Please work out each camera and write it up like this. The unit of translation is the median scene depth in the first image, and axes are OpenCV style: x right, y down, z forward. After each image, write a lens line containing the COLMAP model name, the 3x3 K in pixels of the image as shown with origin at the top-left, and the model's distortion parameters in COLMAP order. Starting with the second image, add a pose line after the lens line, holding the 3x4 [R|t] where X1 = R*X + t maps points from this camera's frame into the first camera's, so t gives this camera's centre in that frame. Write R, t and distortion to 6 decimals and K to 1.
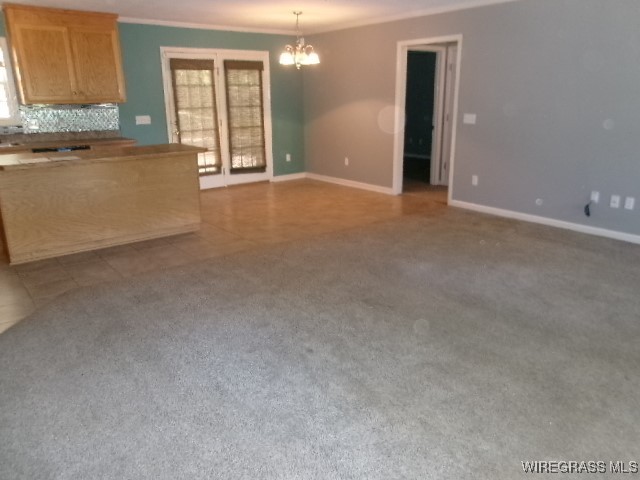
lens RADIAL K [[490.7, 0, 320.7], [0, 490.7, 240.7], [0, 0, 1]] dist [-0.026533, 0.032700]
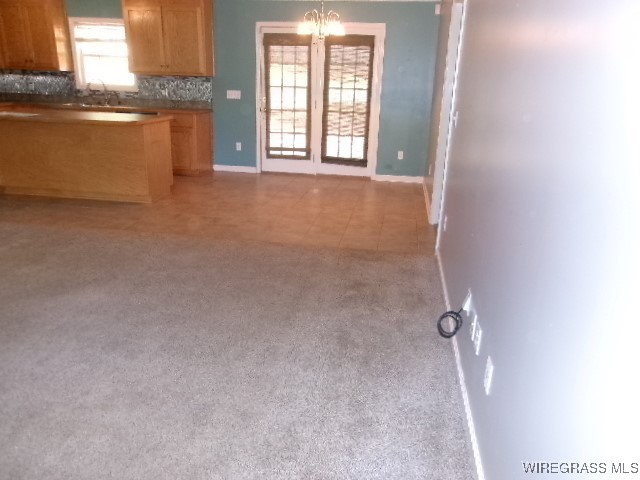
lens RADIAL K [[490.7, 0, 317.6], [0, 490.7, 243.0], [0, 0, 1]] dist [-0.026533, 0.032700]
pose [[0.666430, 0.272781, -0.693874, 0.537668], [-0.249754, 0.958573, 0.136966, -0.127291], [0.702491, 0.082020, 0.706951, 0.401519]]
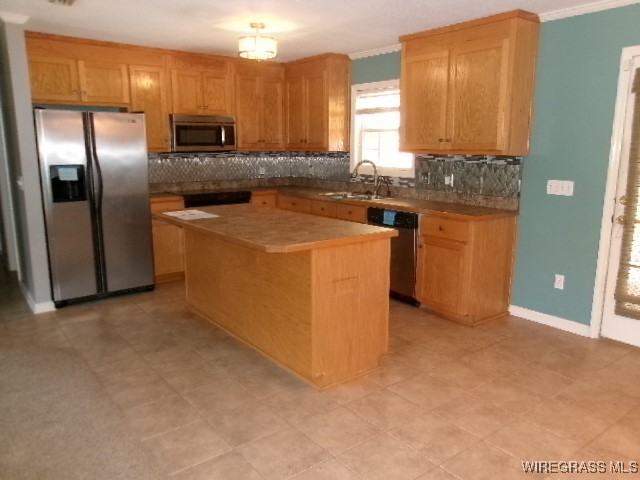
lens RADIAL K [[490.7, 0, 313.9], [0, 490.7, 235.6], [0, 0, 1]] dist [-0.026533, 0.032700]
pose [[-0.014616, 0.194758, -0.980742, 0.187616], [-0.282050, 0.940213, 0.190913, -0.214079], [0.959288, 0.279409, 0.041190, 0.695865]]
